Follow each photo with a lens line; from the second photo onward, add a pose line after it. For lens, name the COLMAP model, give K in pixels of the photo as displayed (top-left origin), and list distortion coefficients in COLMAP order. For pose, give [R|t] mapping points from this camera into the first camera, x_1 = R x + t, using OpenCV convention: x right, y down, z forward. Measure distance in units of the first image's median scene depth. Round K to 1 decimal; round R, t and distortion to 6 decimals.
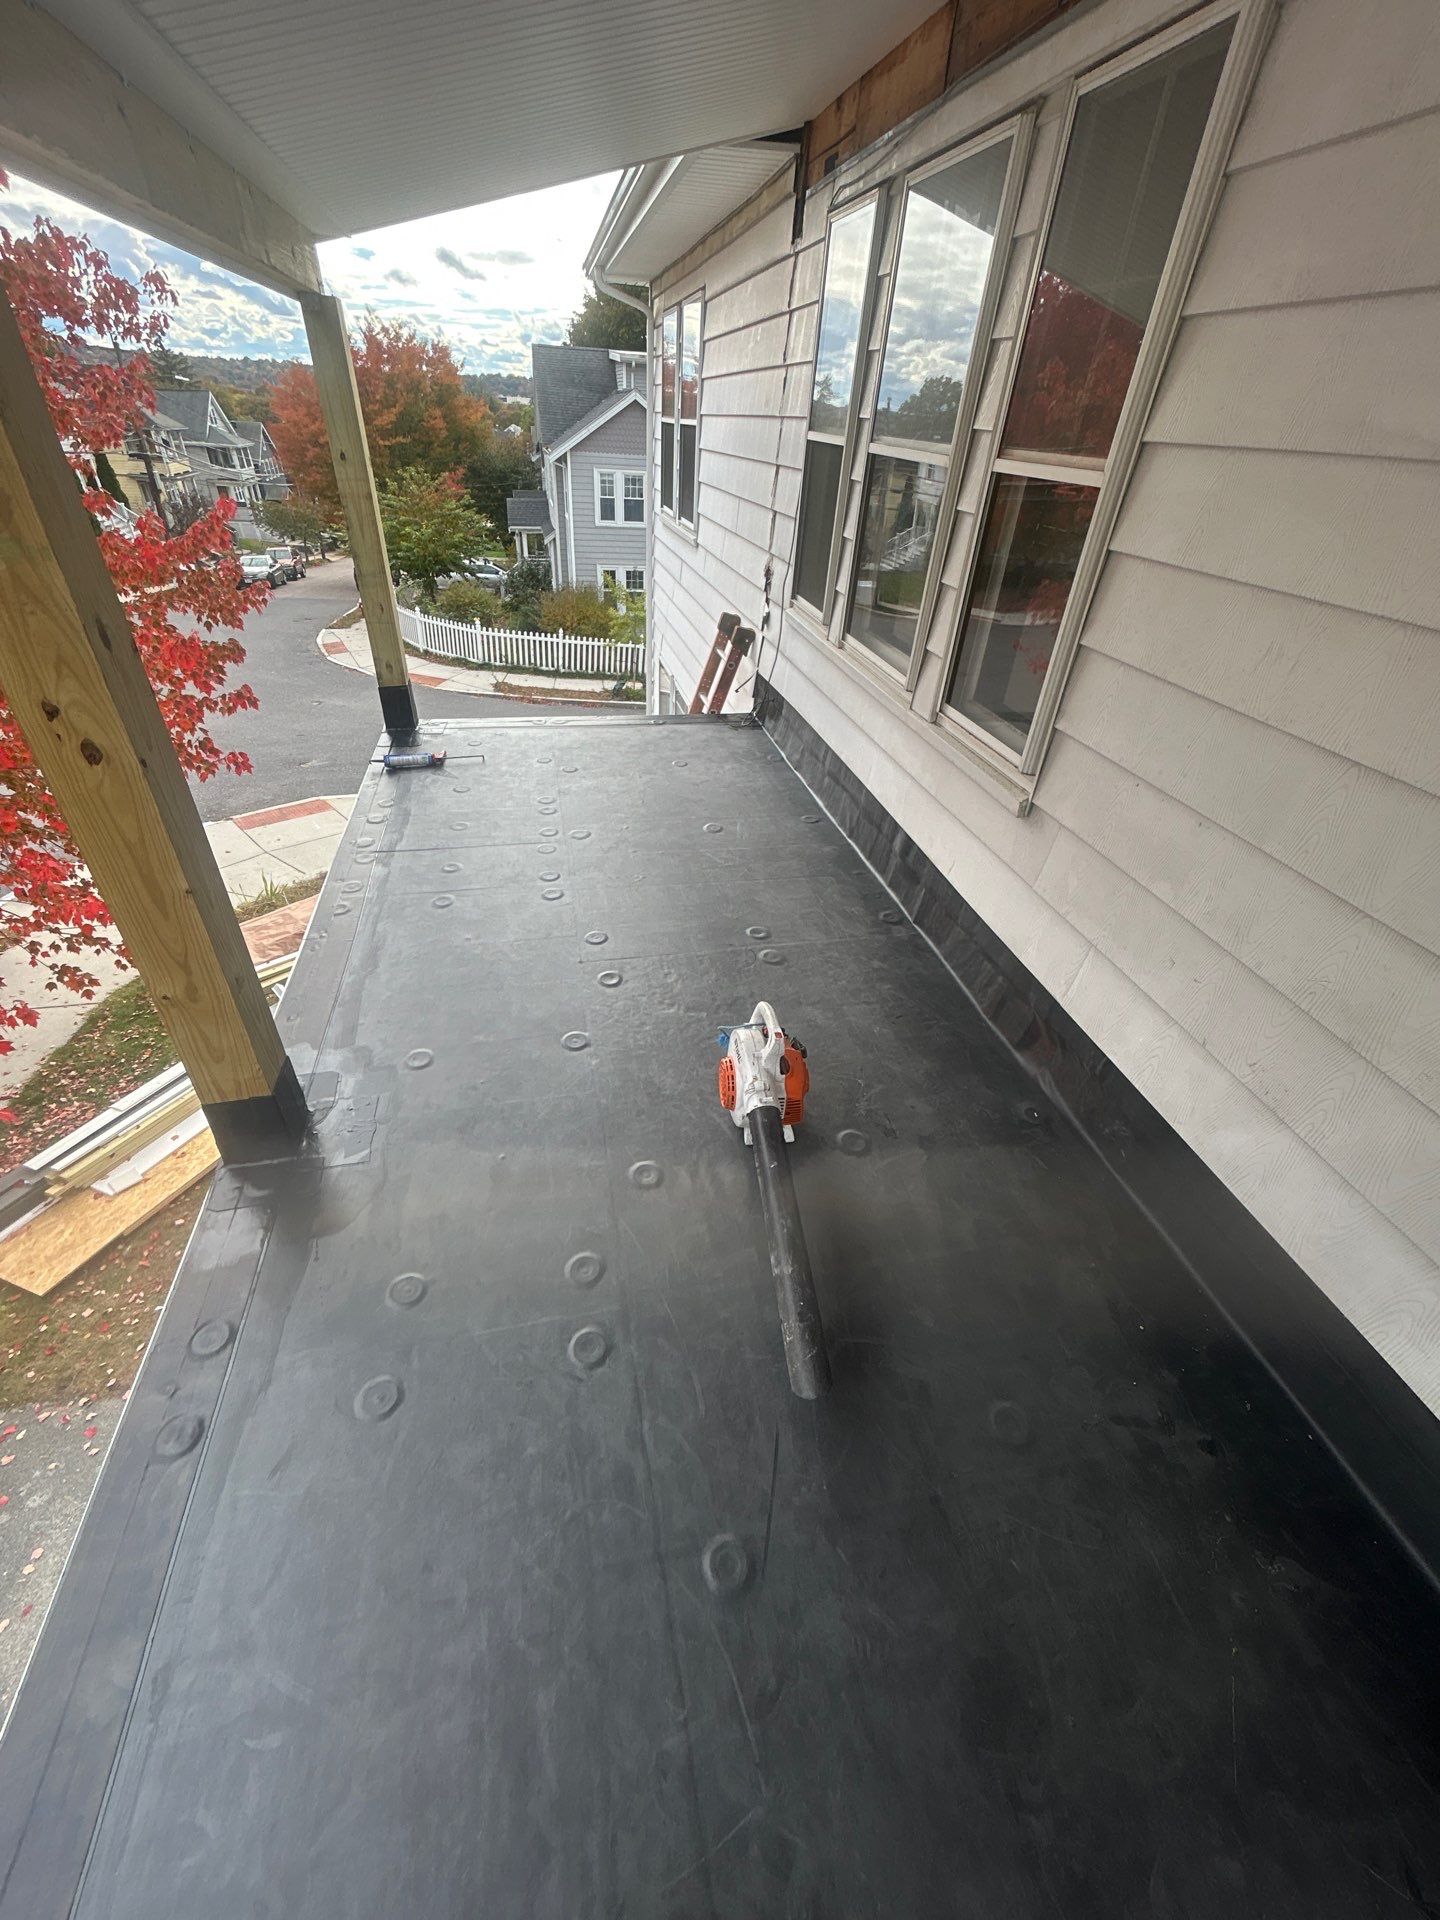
lens RADIAL K [[767.0, 0, 715.2], [0, 767.0, 951.2], [0, 0, 1]] dist [-0.005144, 0.000676]
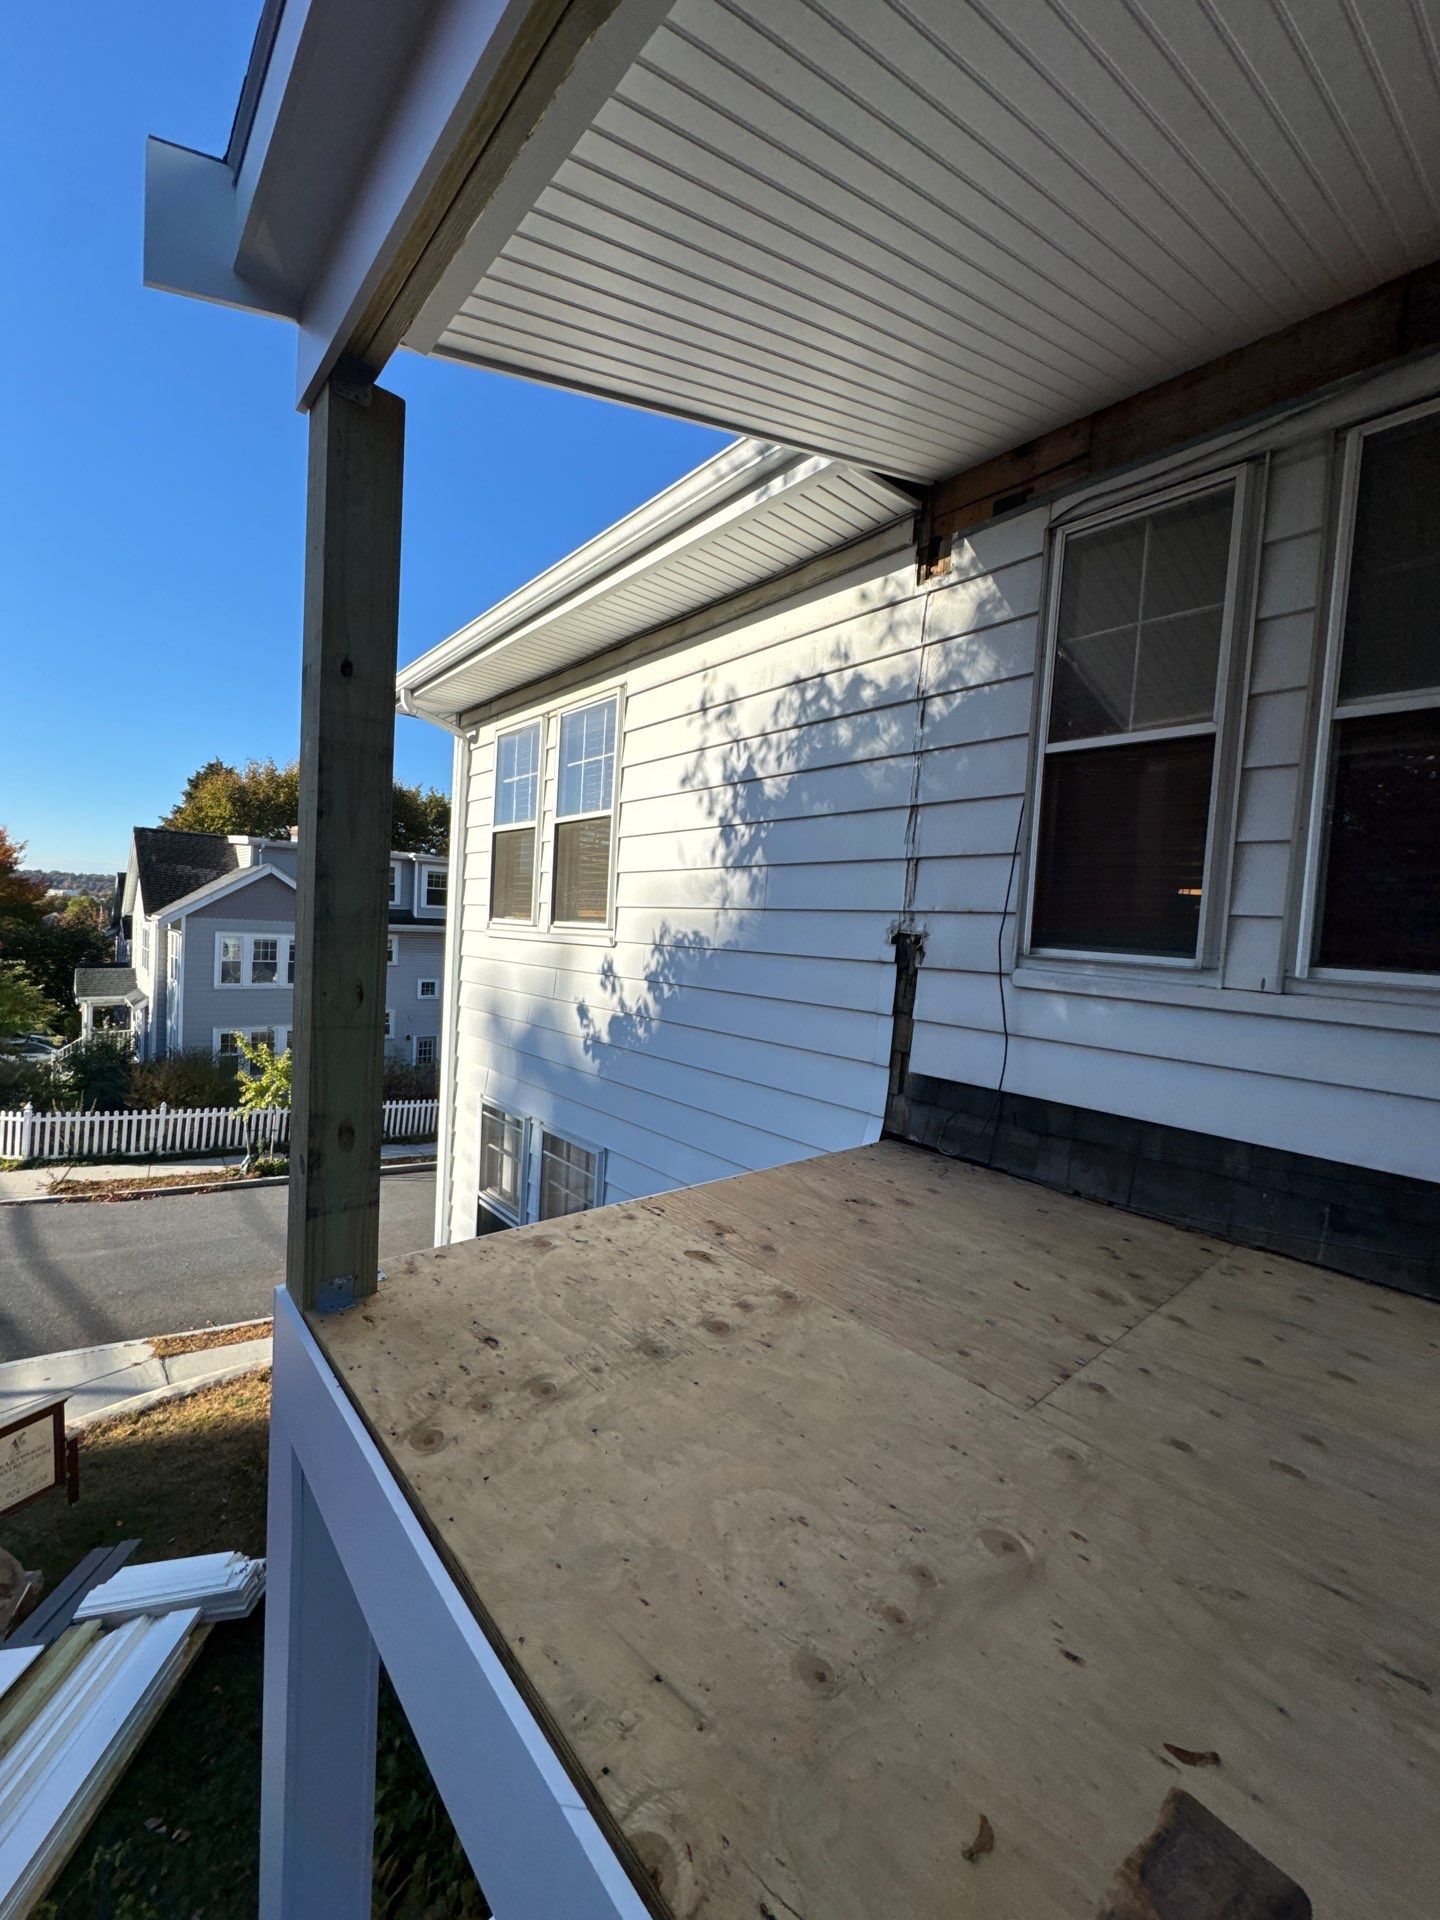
lens RADIAL K [[767.0, 0, 717.4], [0, 767.0, 957.3], [0, 0, 1]] dist [-0.005144, 0.000676]
pose [[0.878208, -0.030126, 0.477329, -0.066053], [0.272982, 0.851059, -0.448530, -0.031187], [-0.392723, 0.524205, 0.755631, 0.083463]]
